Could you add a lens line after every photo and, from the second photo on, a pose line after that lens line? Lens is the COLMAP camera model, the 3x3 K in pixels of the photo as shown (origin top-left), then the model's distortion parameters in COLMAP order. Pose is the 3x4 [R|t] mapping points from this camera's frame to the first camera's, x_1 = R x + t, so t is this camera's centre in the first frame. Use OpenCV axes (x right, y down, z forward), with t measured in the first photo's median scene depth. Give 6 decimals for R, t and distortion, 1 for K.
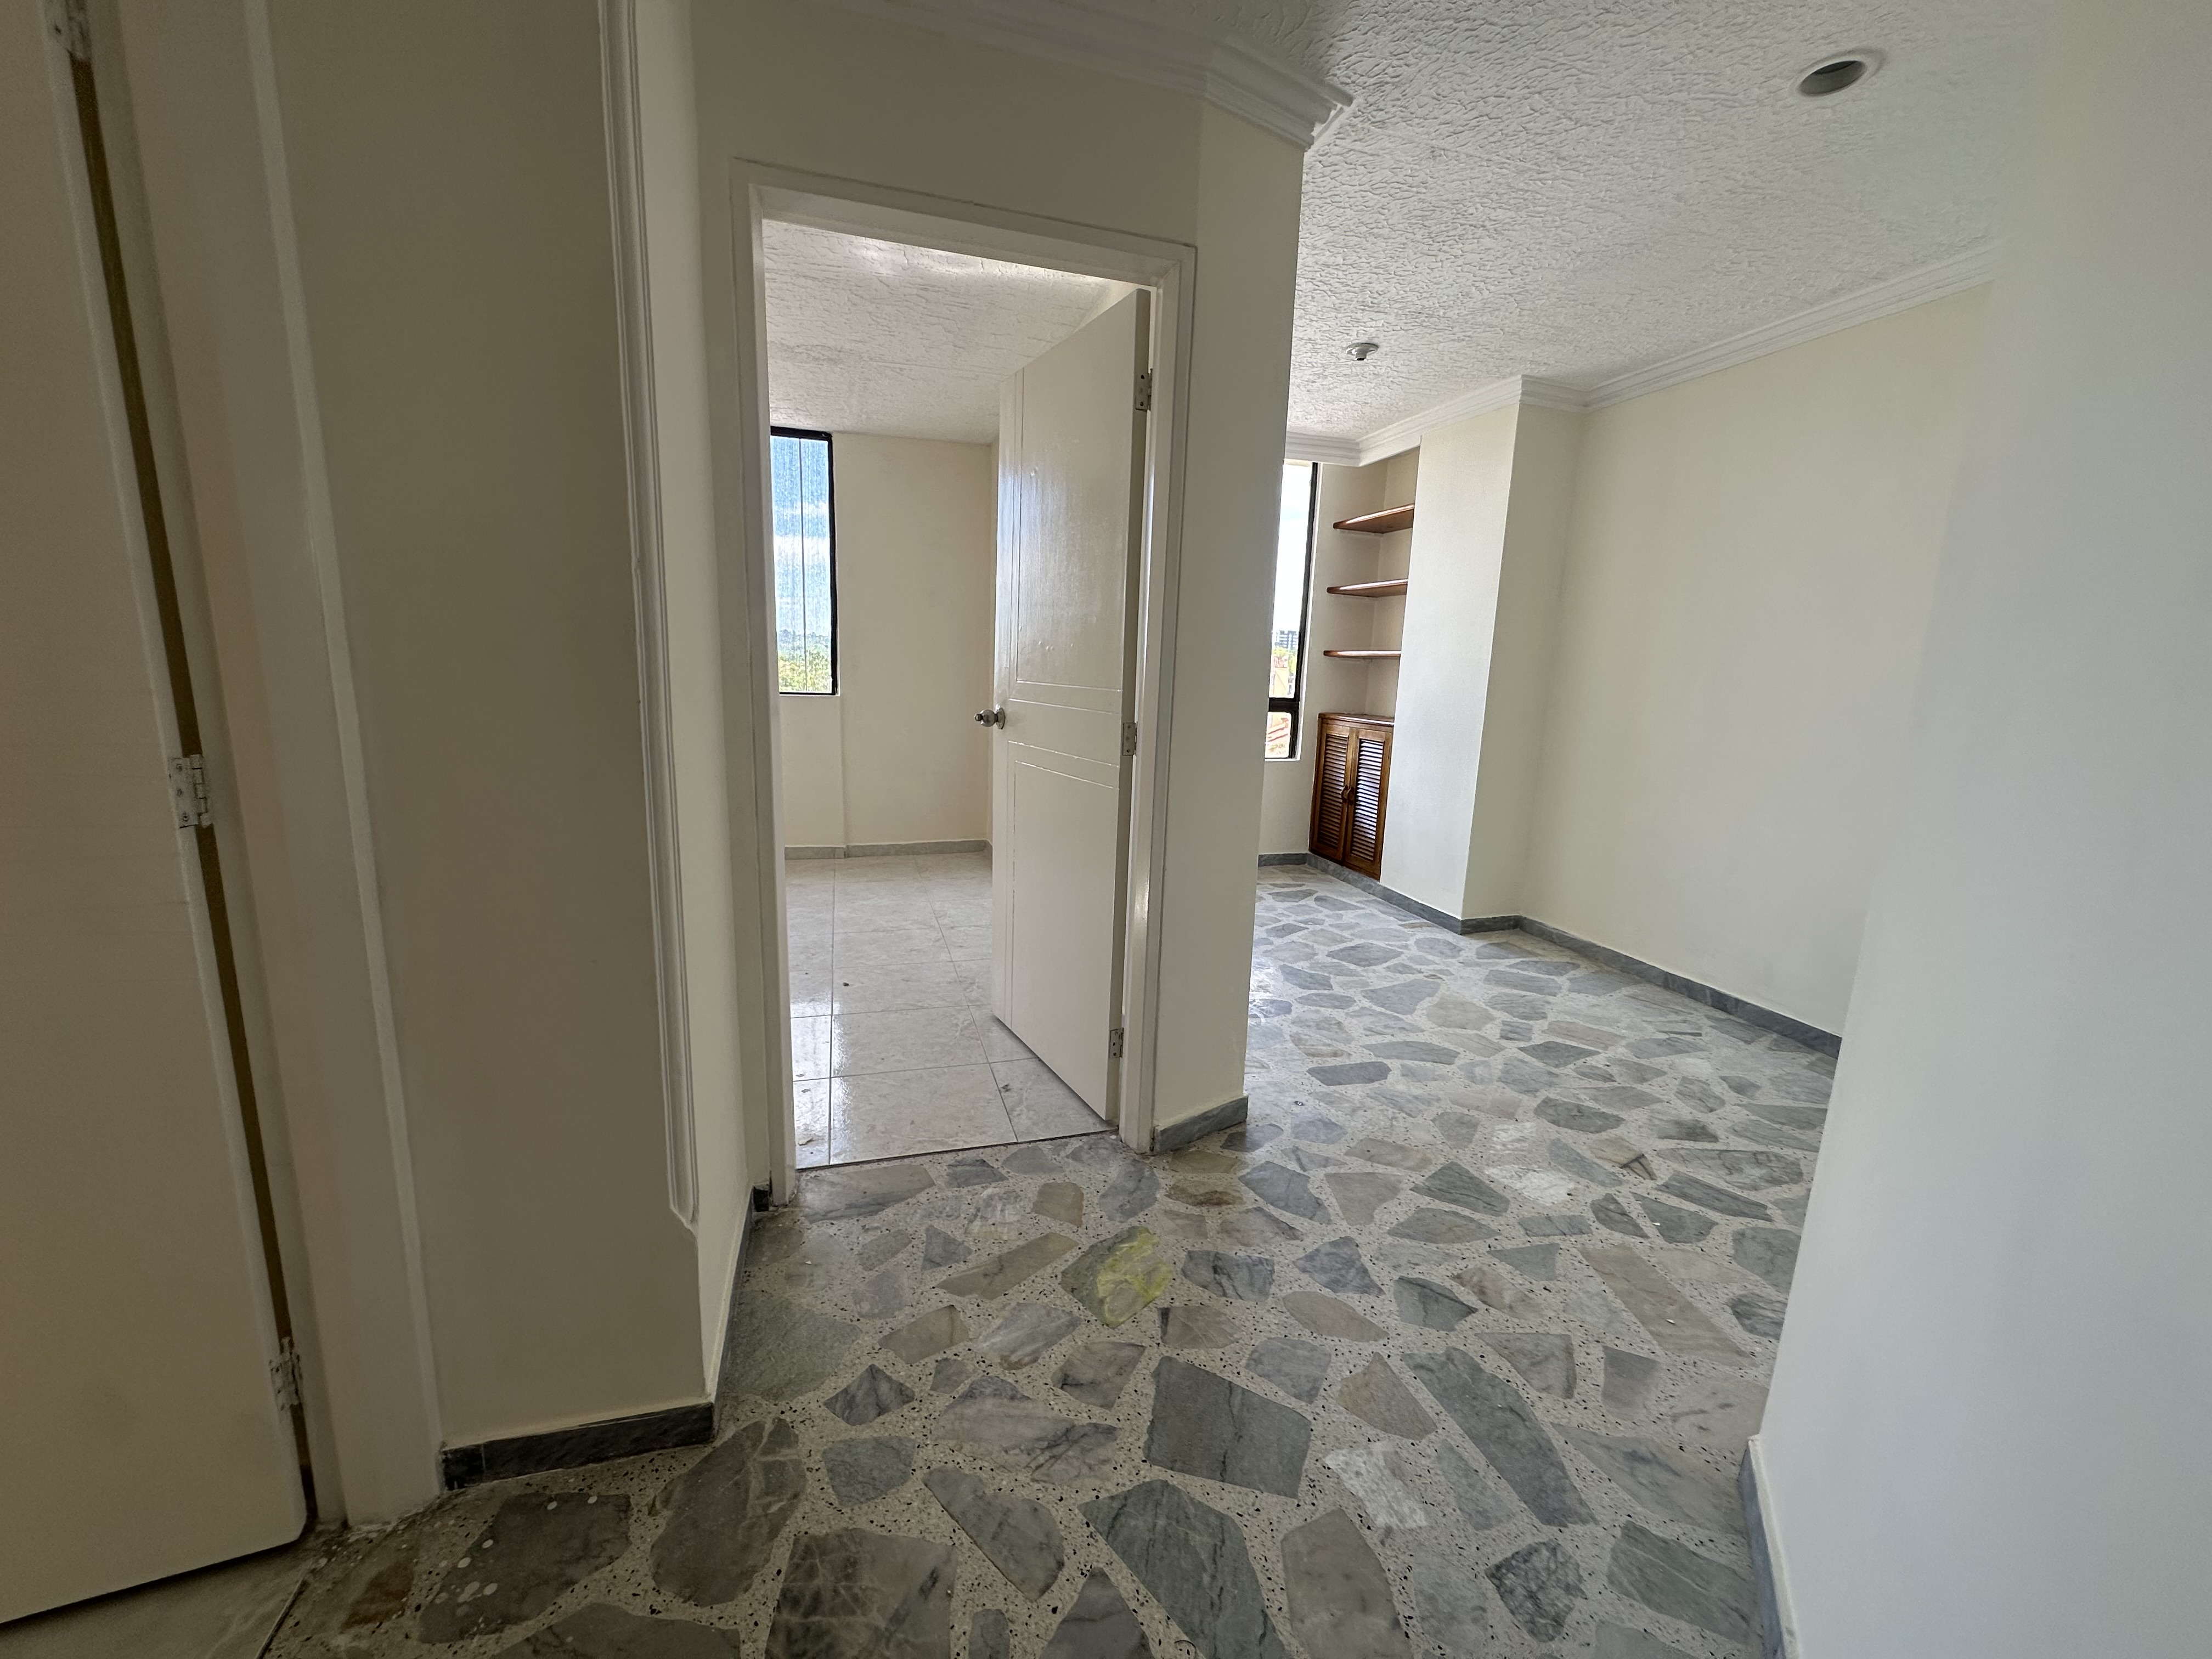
lens RADIAL K [[884.9, 0, 1106.5], [0, 884.9, 826.7], [0, 0, 1]] dist [-0.005848, 0.002422]
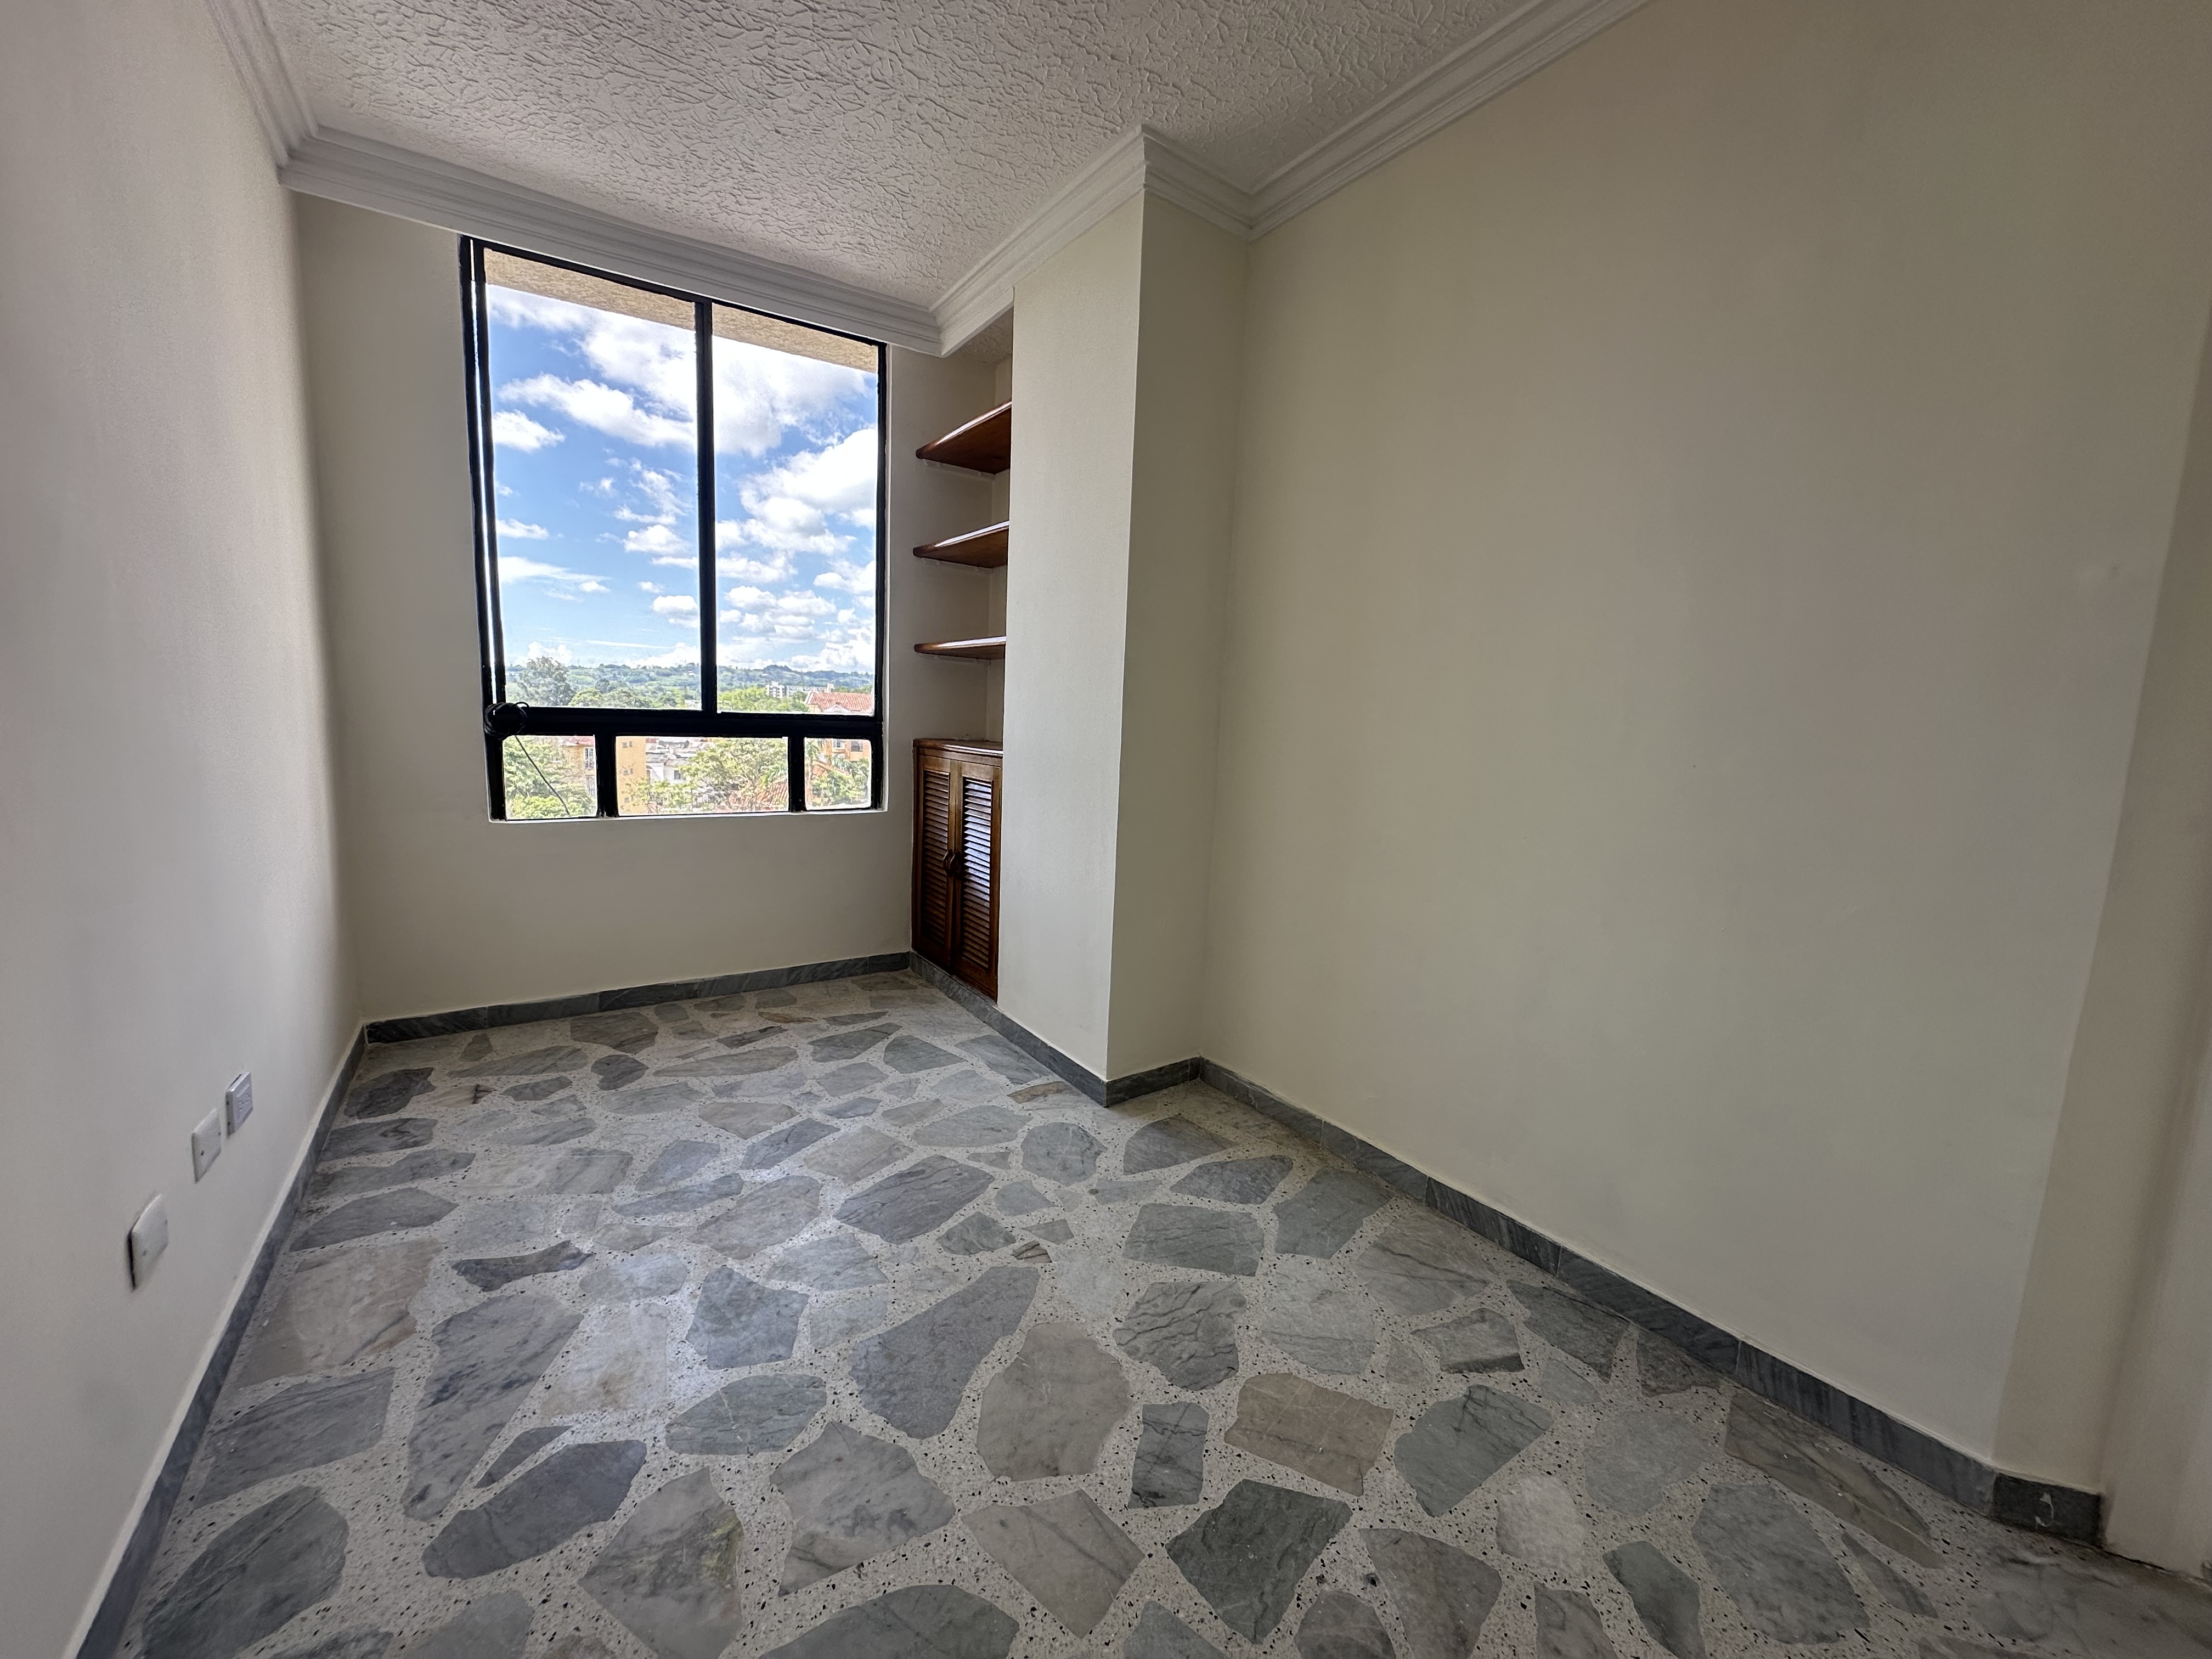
lens RADIAL K [[884.9, 0, 1116.9], [0, 884.9, 830.2], [0, 0, 1]] dist [-0.005848, 0.002422]
pose [[0.951522, -0.036191, 0.305443, 0.218684], [0.048296, 0.998315, -0.032167, -0.039491], [-0.303764, 0.045360, 0.951667, 0.402102]]
